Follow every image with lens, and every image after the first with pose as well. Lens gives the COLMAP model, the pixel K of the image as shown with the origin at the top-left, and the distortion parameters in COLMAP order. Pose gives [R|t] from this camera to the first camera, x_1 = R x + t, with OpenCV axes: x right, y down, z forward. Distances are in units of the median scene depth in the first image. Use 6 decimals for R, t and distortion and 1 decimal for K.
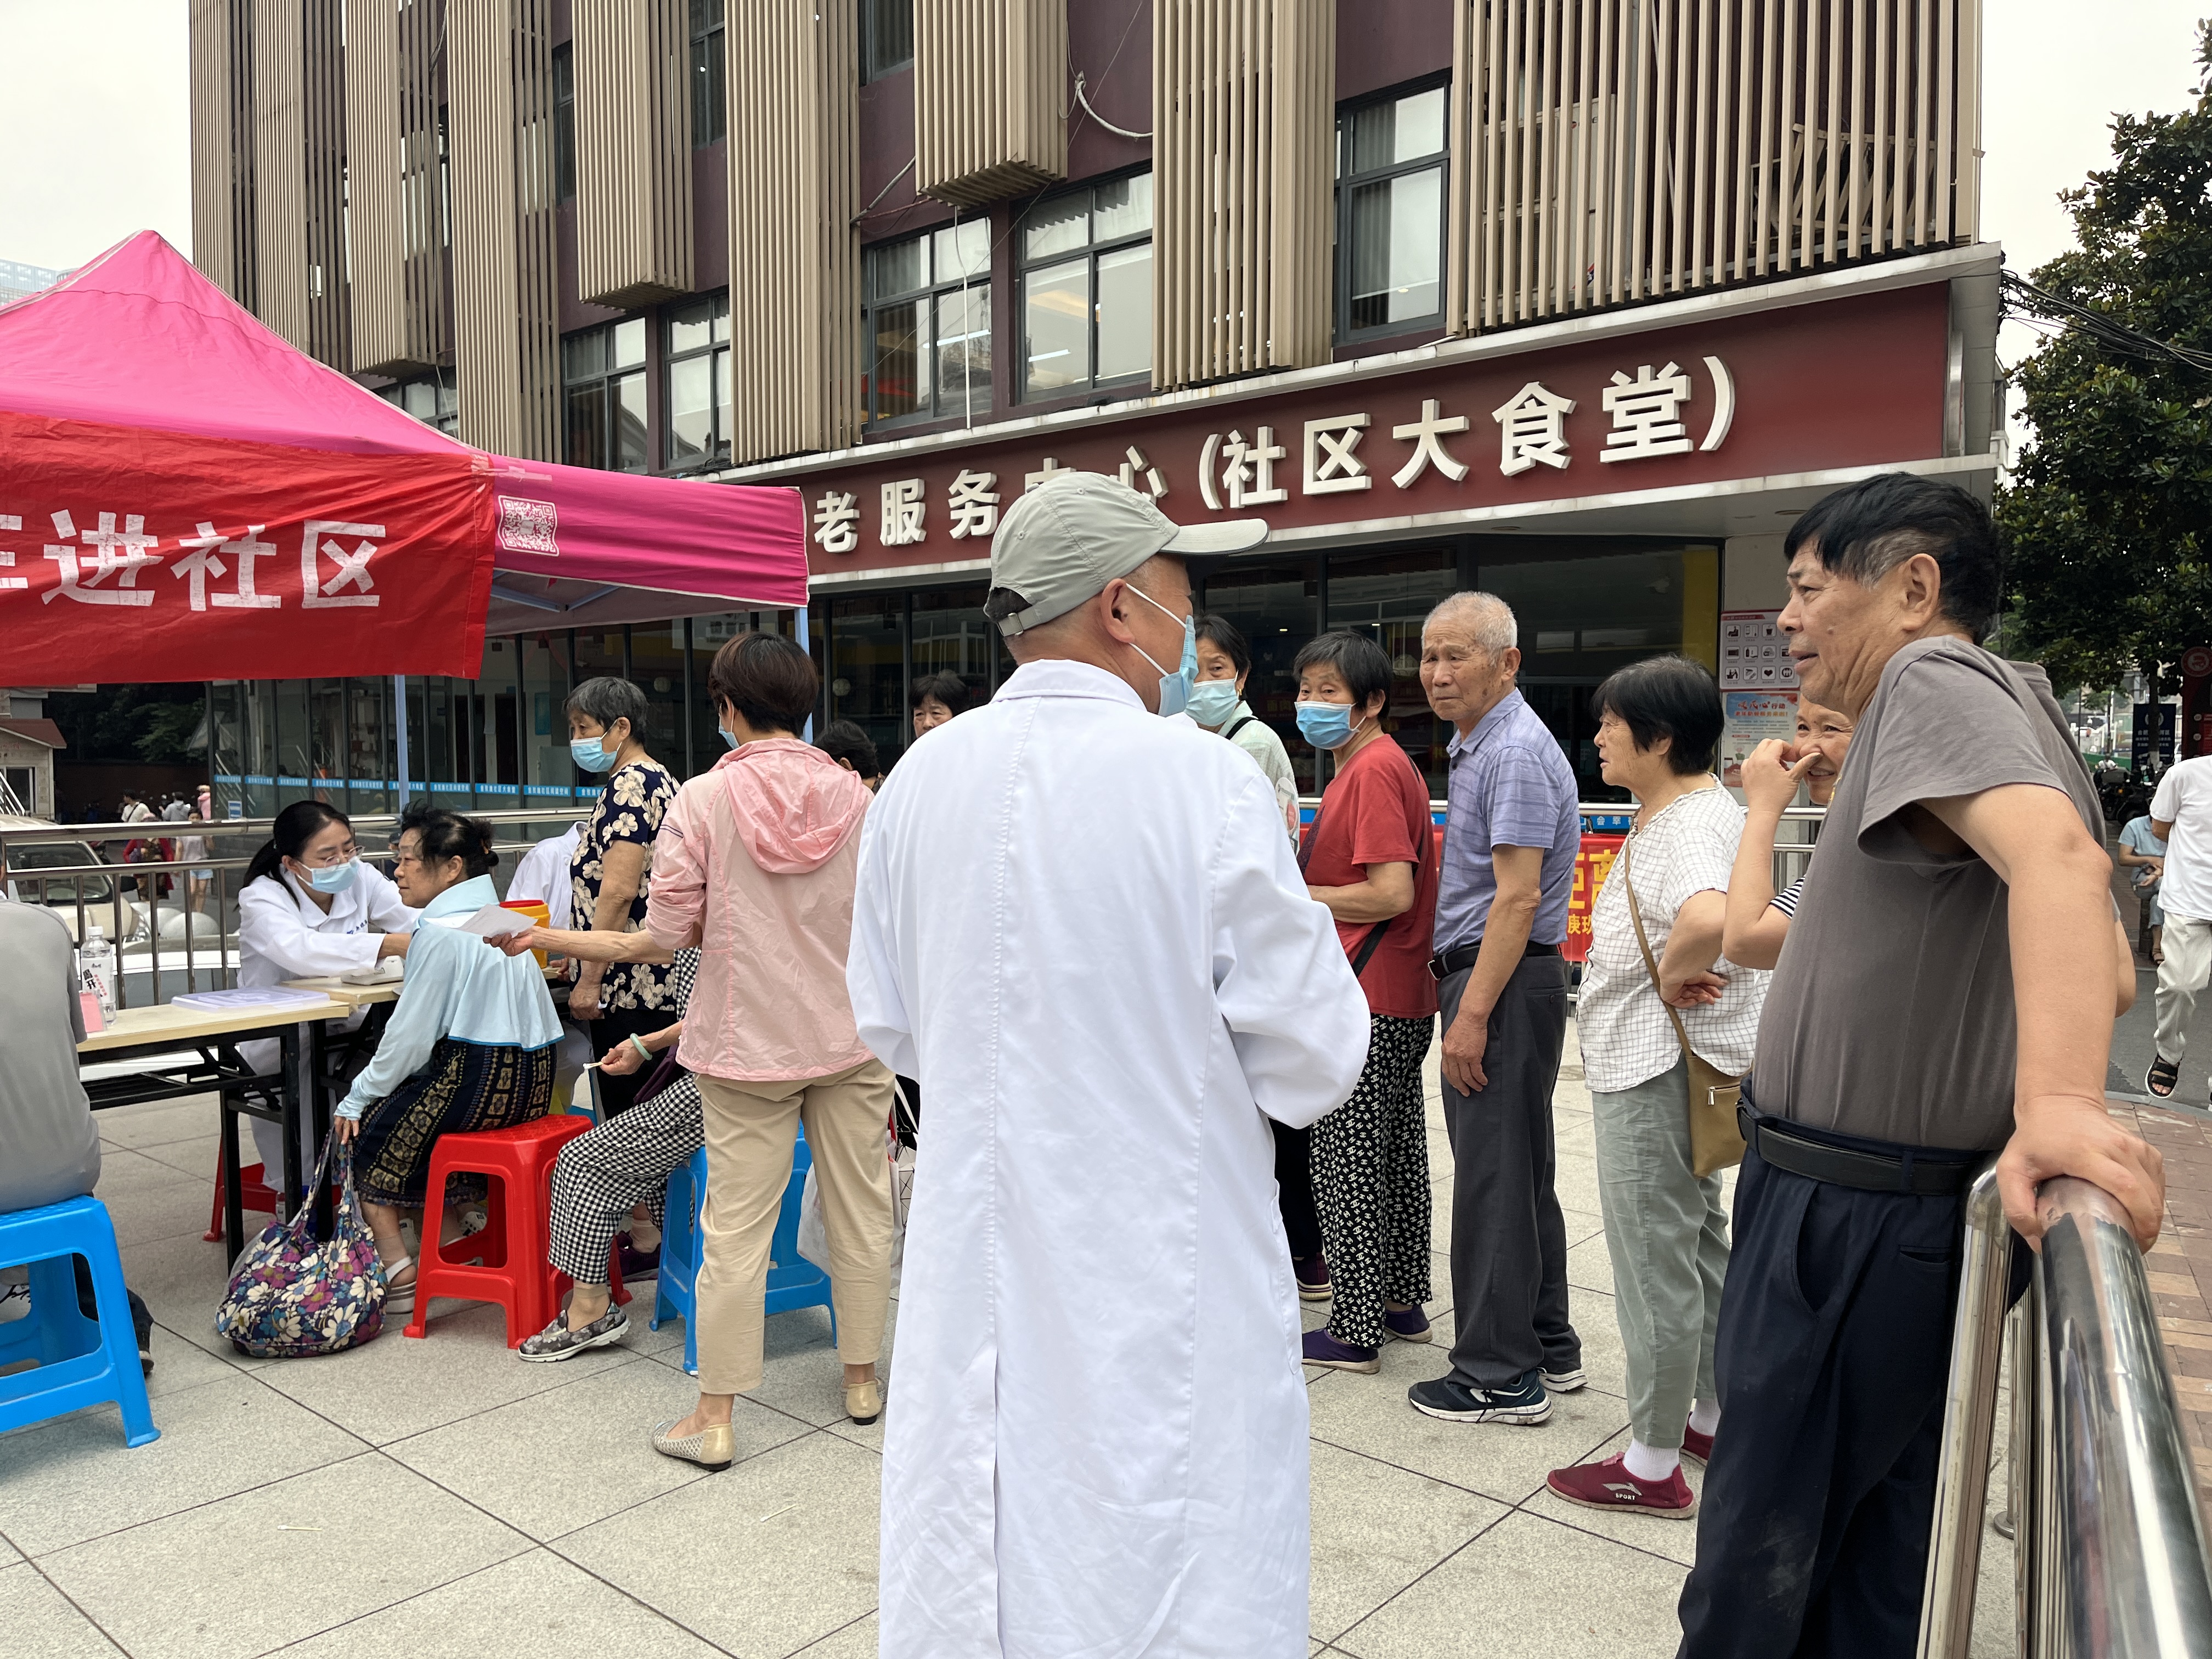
lens RADIAL K [[1665.4, 0, 1101.8], [0, 1665.4, 849.6], [0, 0, 1]] dist [0.060596, -0.076972]
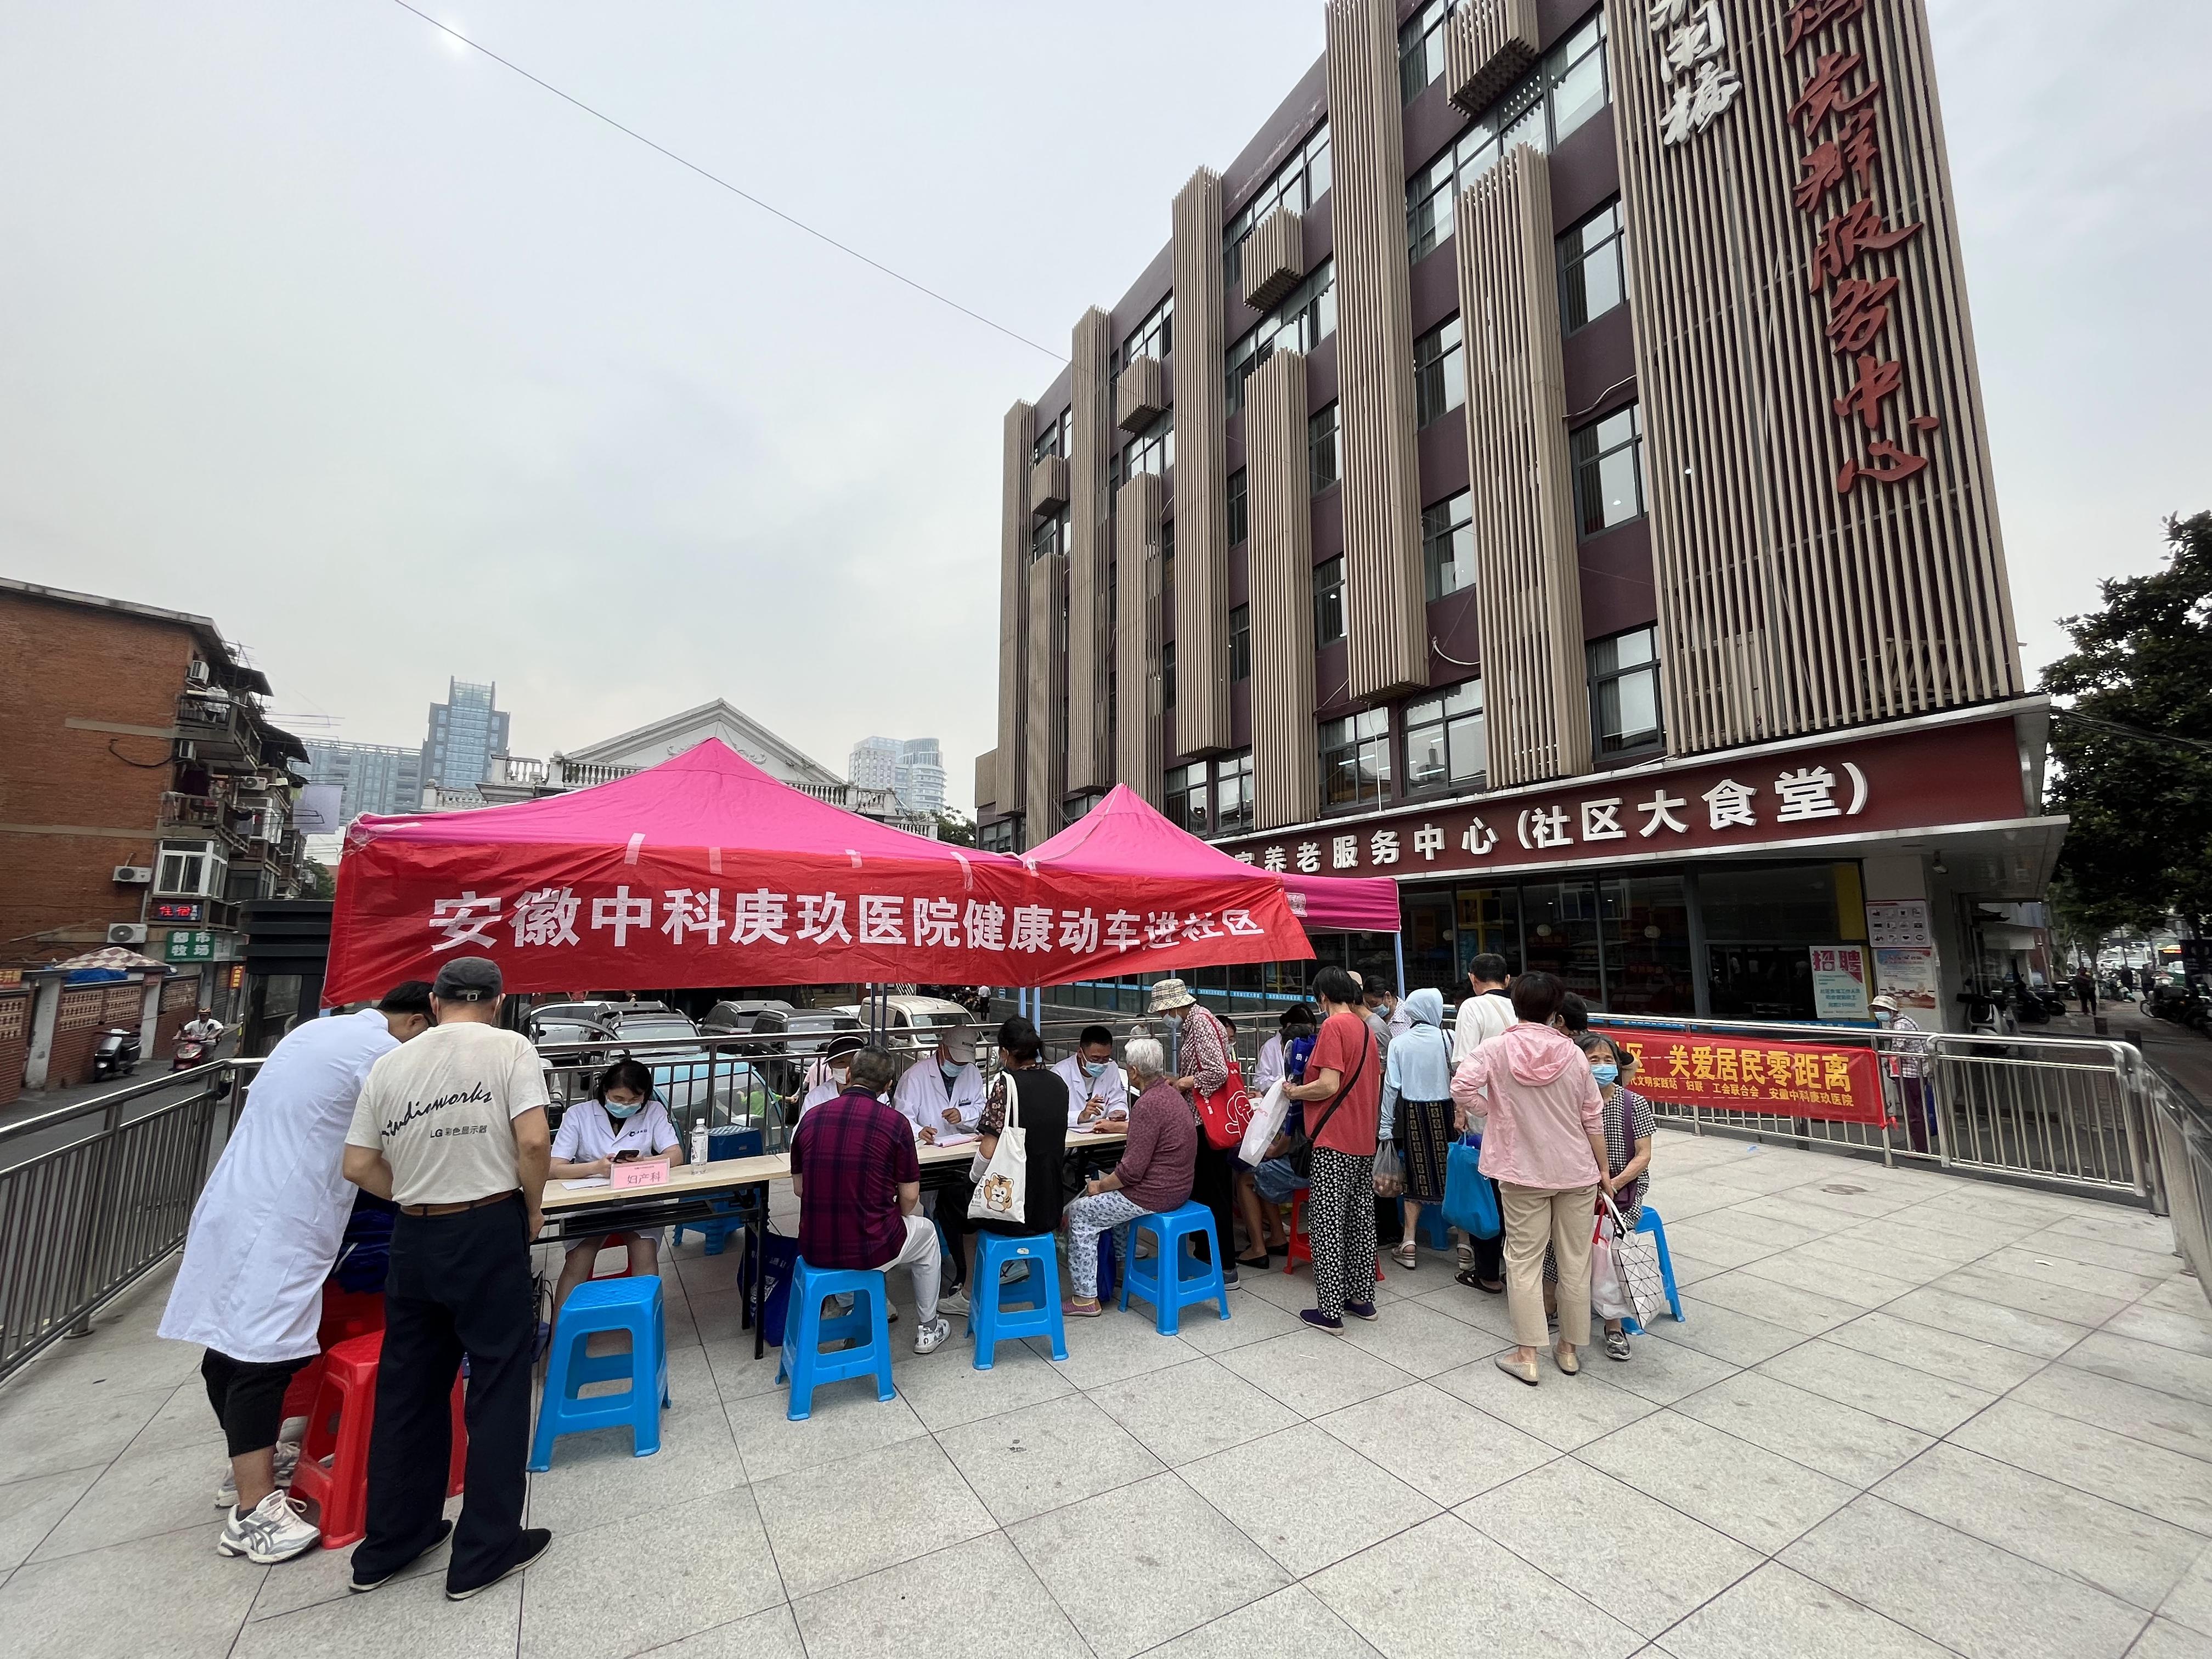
lens RADIAL K [[899.2, 0, 1100.7], [0, 899.2, 835.4], [0, 0, 1]] dist [0.007157, -0.001470]
pose [[0.950411, -0.036462, -0.308852, -0.079548], [-0.023684, 0.981733, -0.188784, -0.017272], [0.310094, 0.186737, 0.932186, -0.098320]]
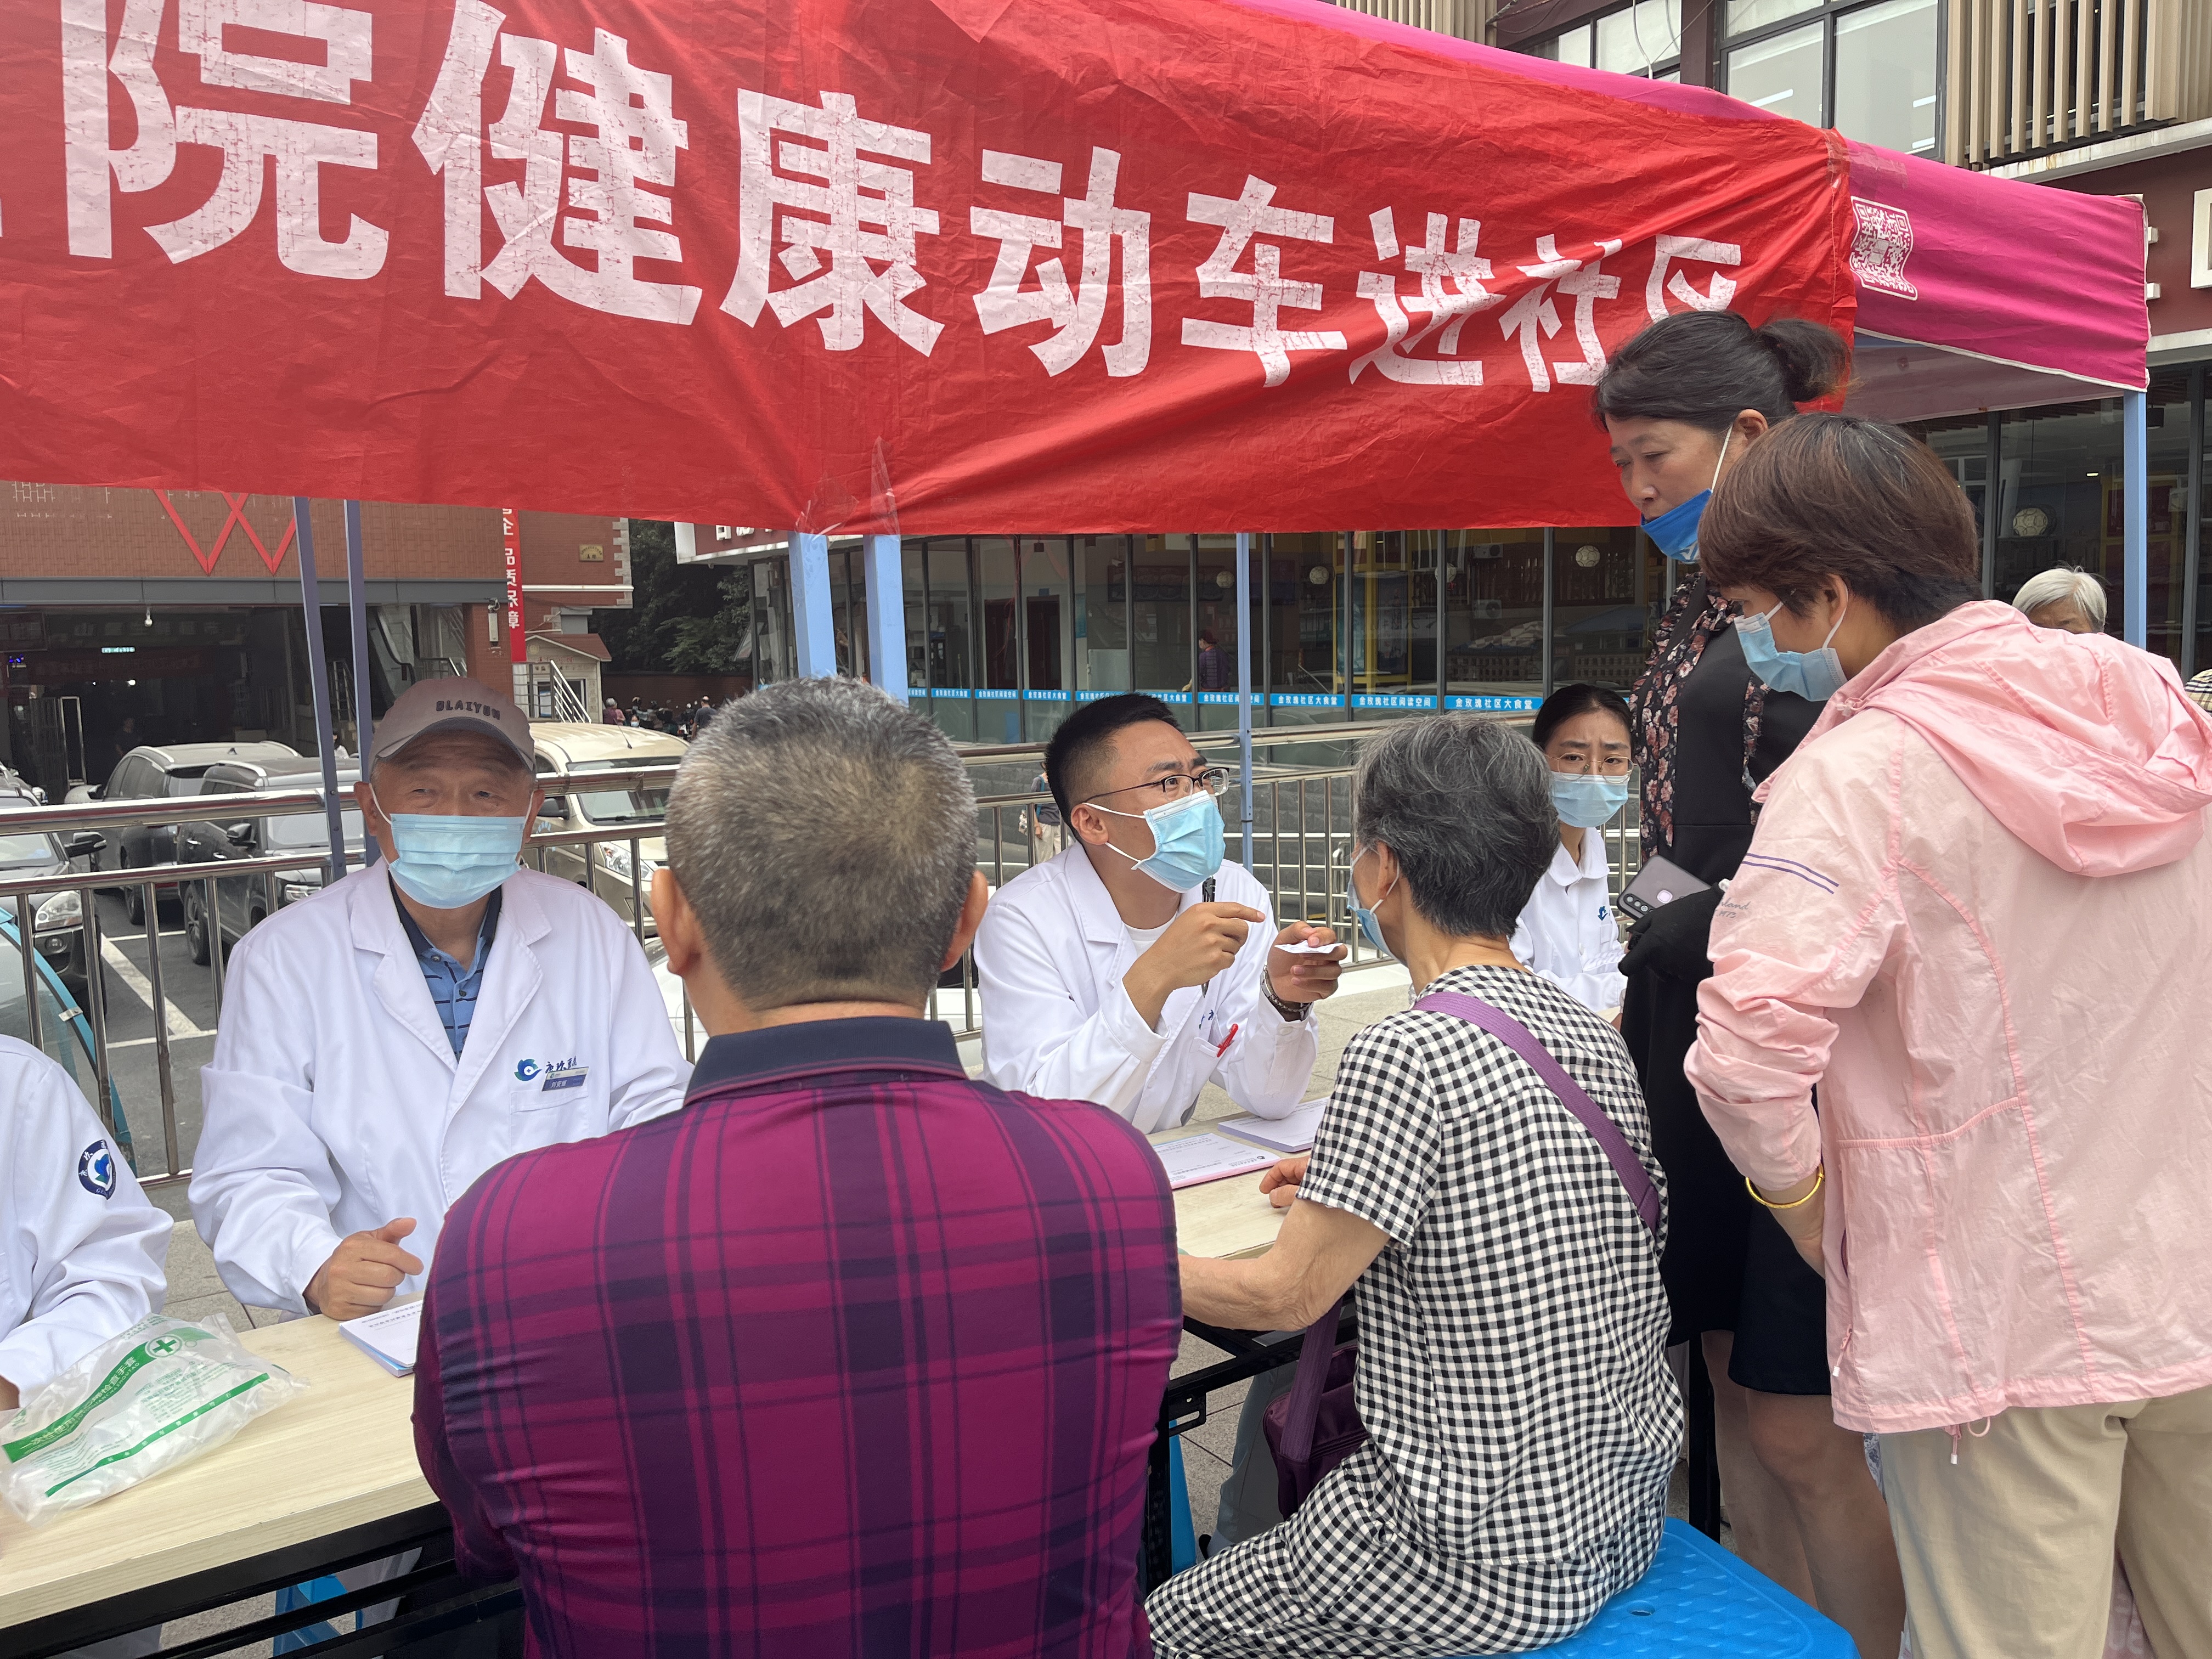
lens RADIAL K [[1665.4, 0, 1111.8], [0, 1665.4, 827.0], [0, 0, 1]] dist [0.060596, -0.076972]
pose [[0.972009, 0.002851, -0.234927, -0.174583], [0.008382, 0.998869, 0.046801, -0.007878], [0.234795, -0.047460, 0.970886, 0.133108]]
